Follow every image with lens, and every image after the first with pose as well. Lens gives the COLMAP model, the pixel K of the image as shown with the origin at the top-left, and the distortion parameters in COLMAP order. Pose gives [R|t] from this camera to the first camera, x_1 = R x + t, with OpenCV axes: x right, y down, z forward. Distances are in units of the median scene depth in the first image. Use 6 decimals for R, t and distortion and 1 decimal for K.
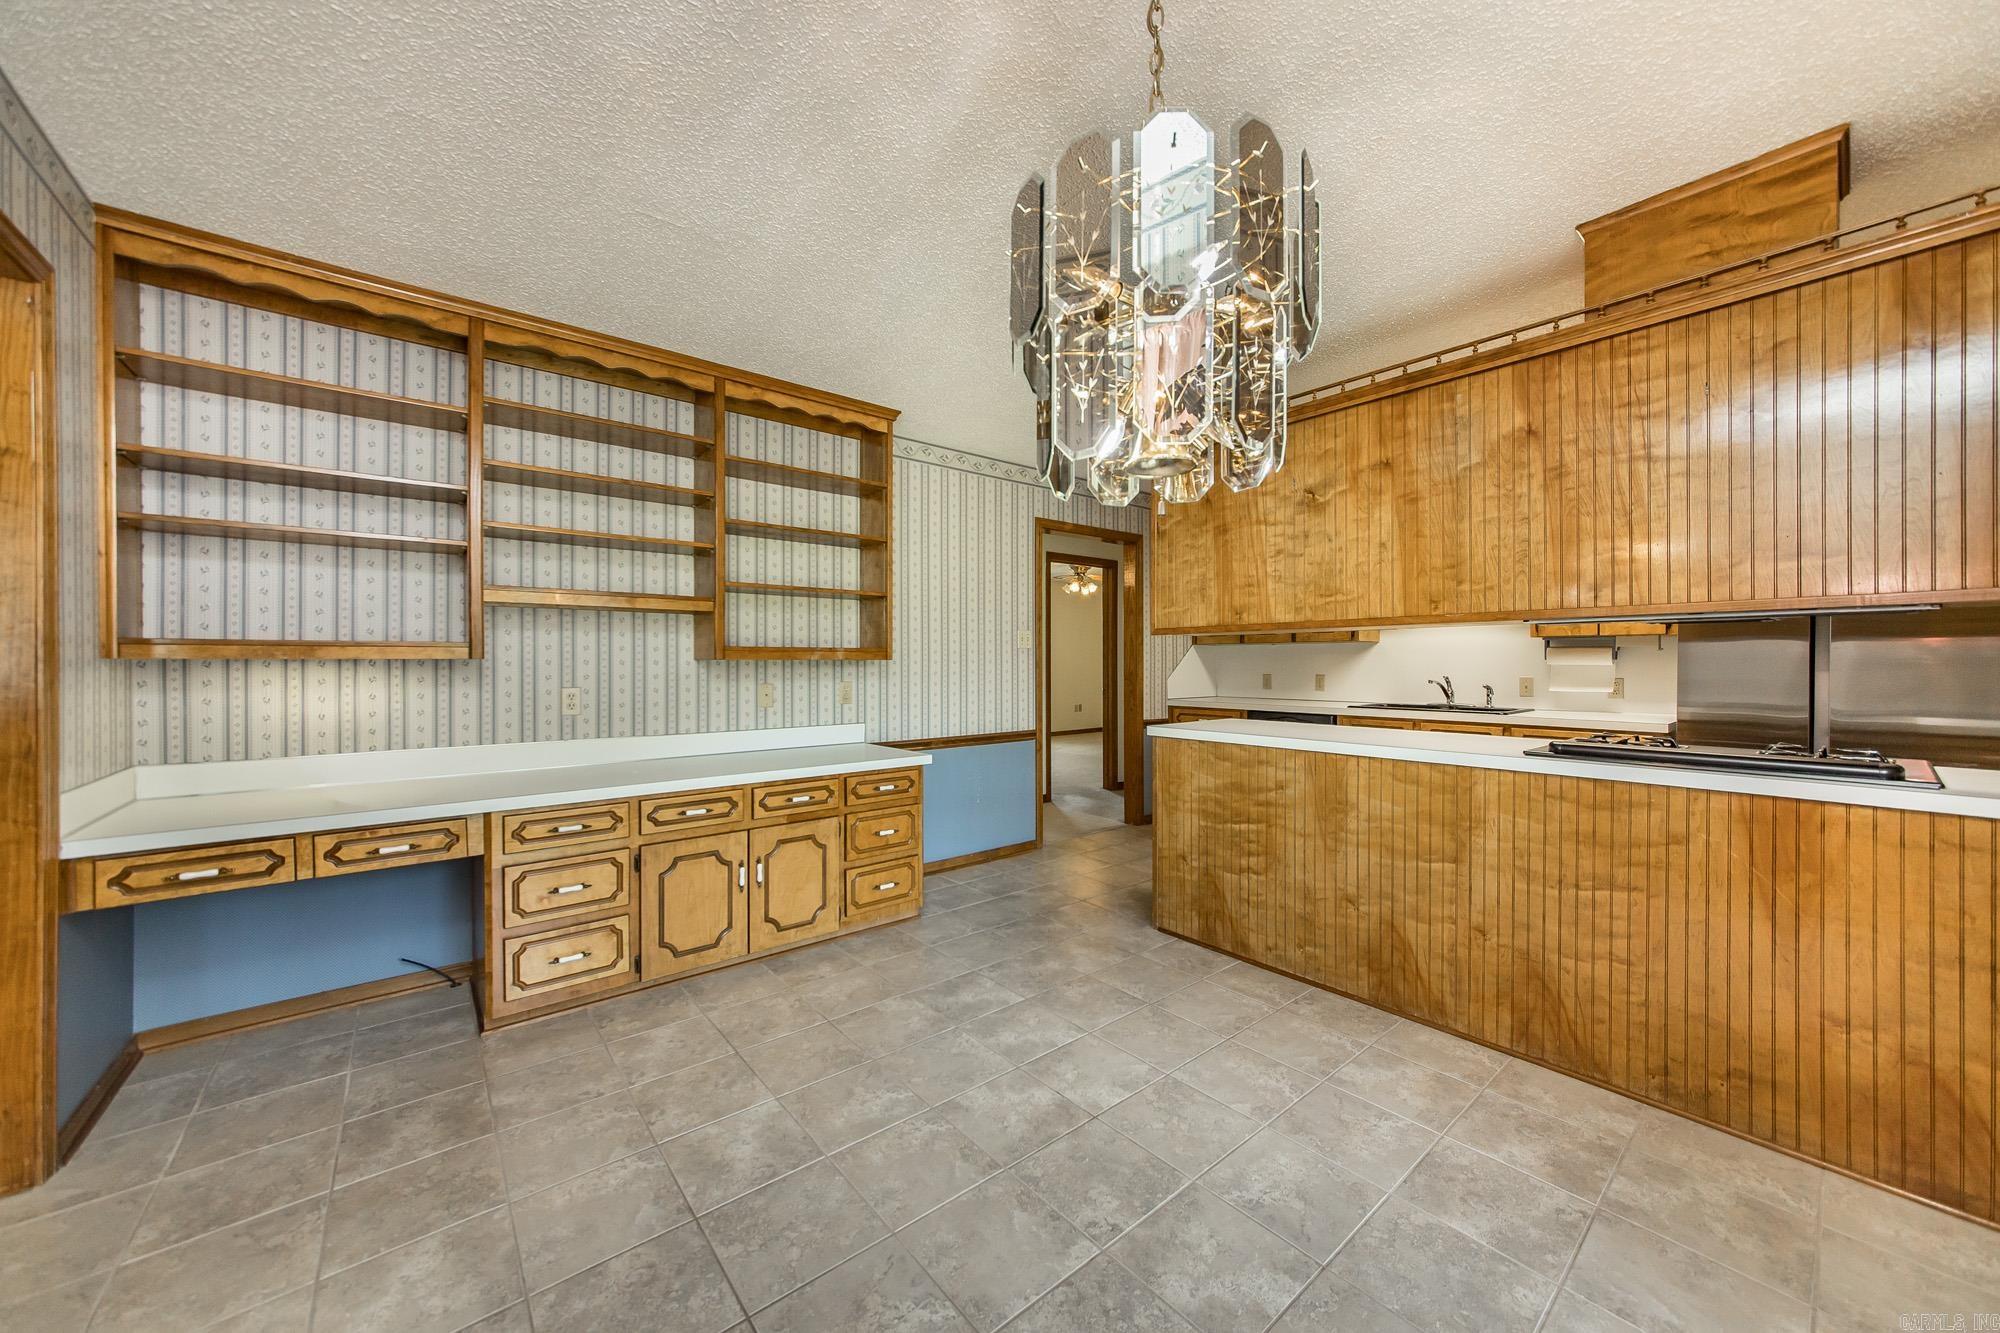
lens RADIAL K [[713.5, 0, 997.9], [0, 713.5, 661.9], [0, 0, 1]] dist [-0.000118, 0.000198]
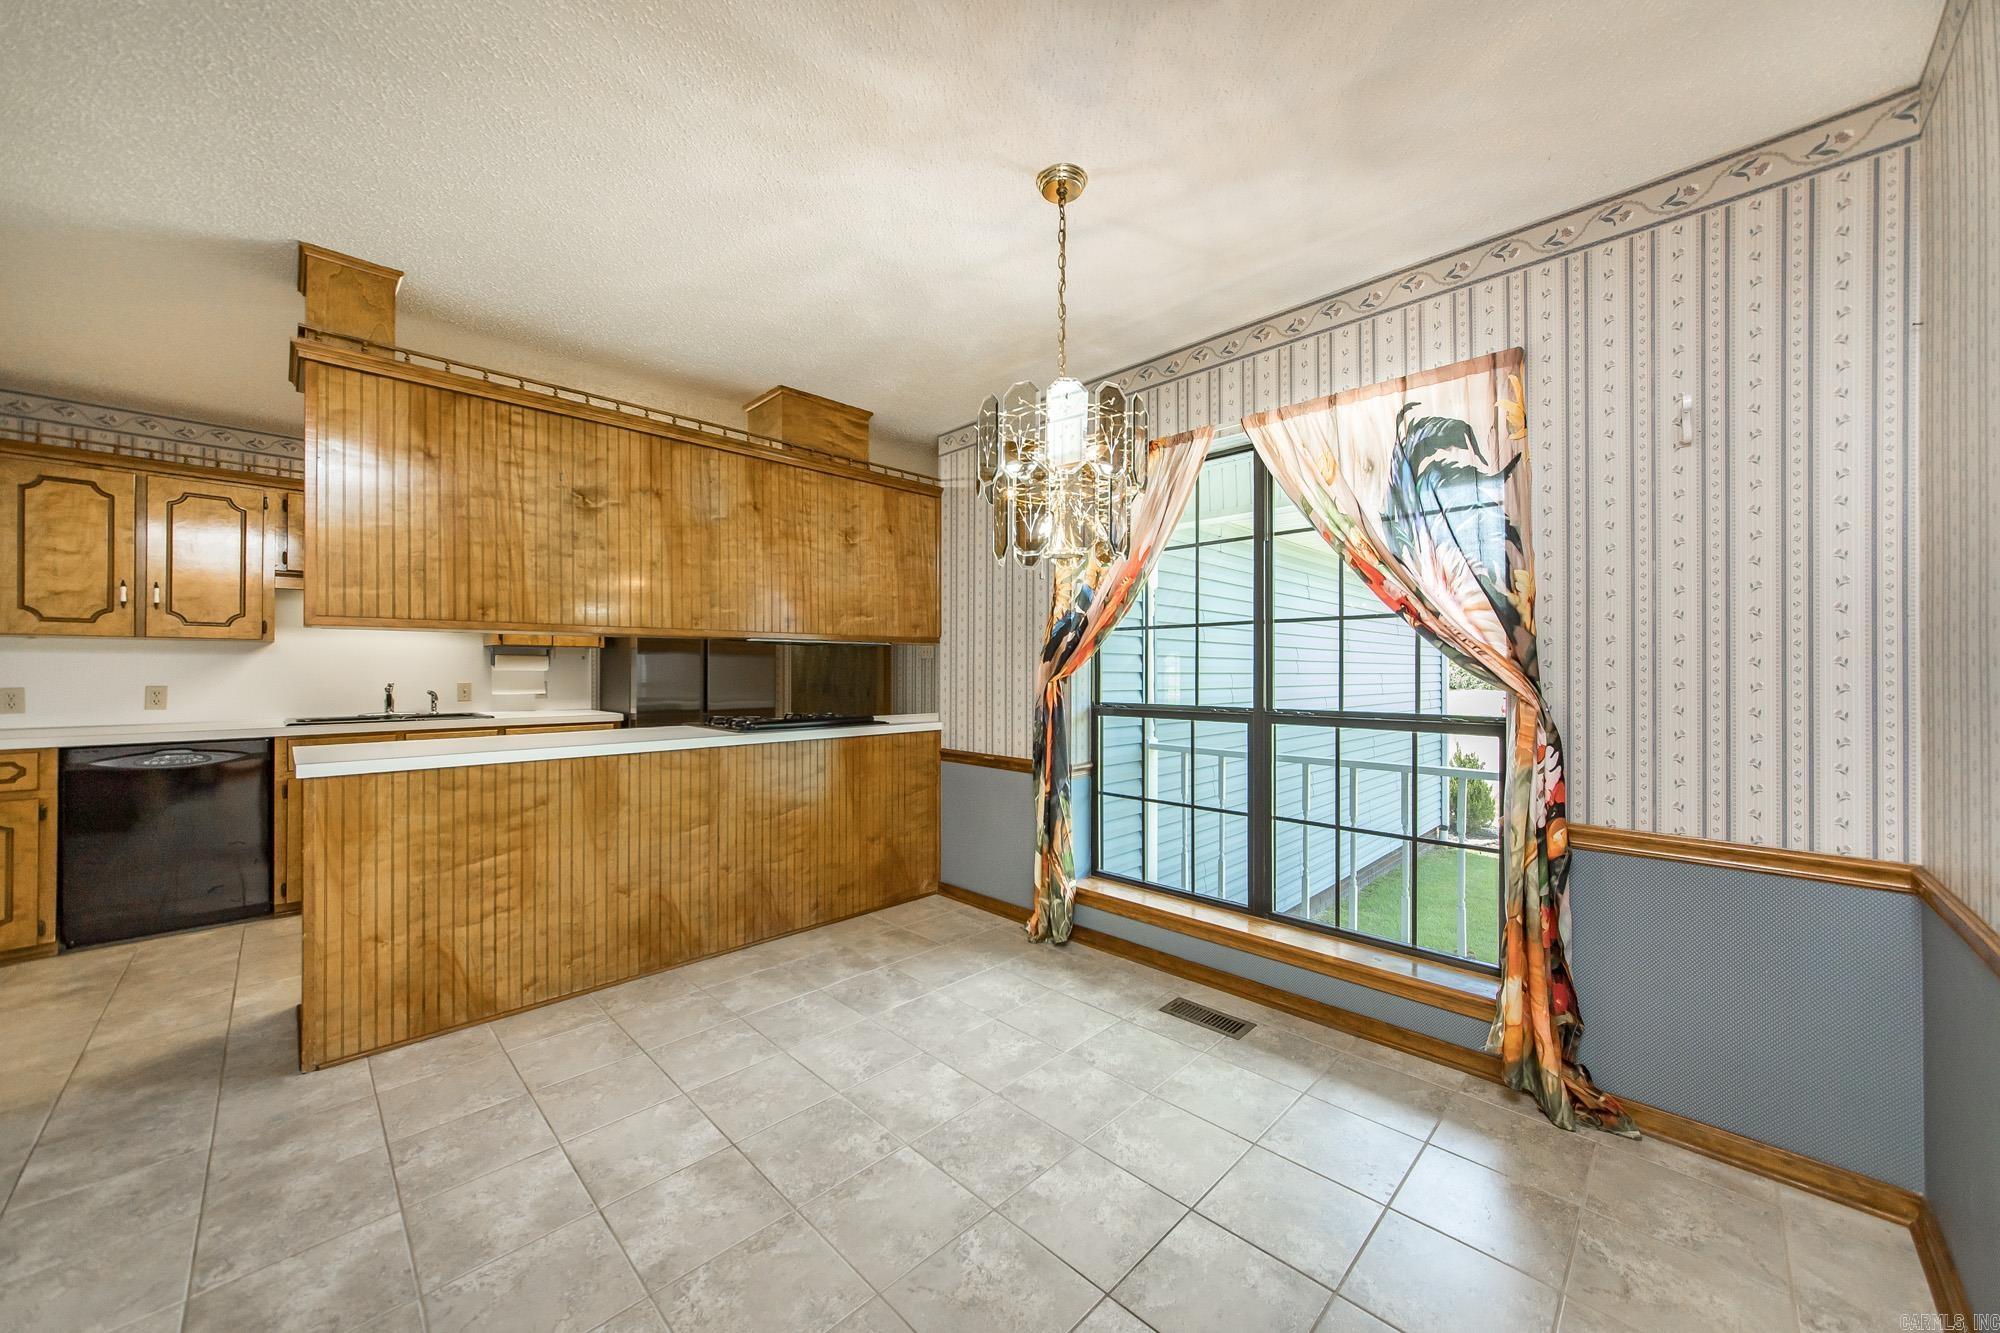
lens RADIAL K [[713.5, 0, 993.4], [0, 713.5, 669.3], [0, 0, 1]] dist [-0.000118, 0.000198]
pose [[-0.083529, 0.002680, 0.996502, -0.688251], [-0.001091, 0.999996, -0.002781, 0.006765], [-0.996505, -0.001320, -0.083525, 0.603532]]
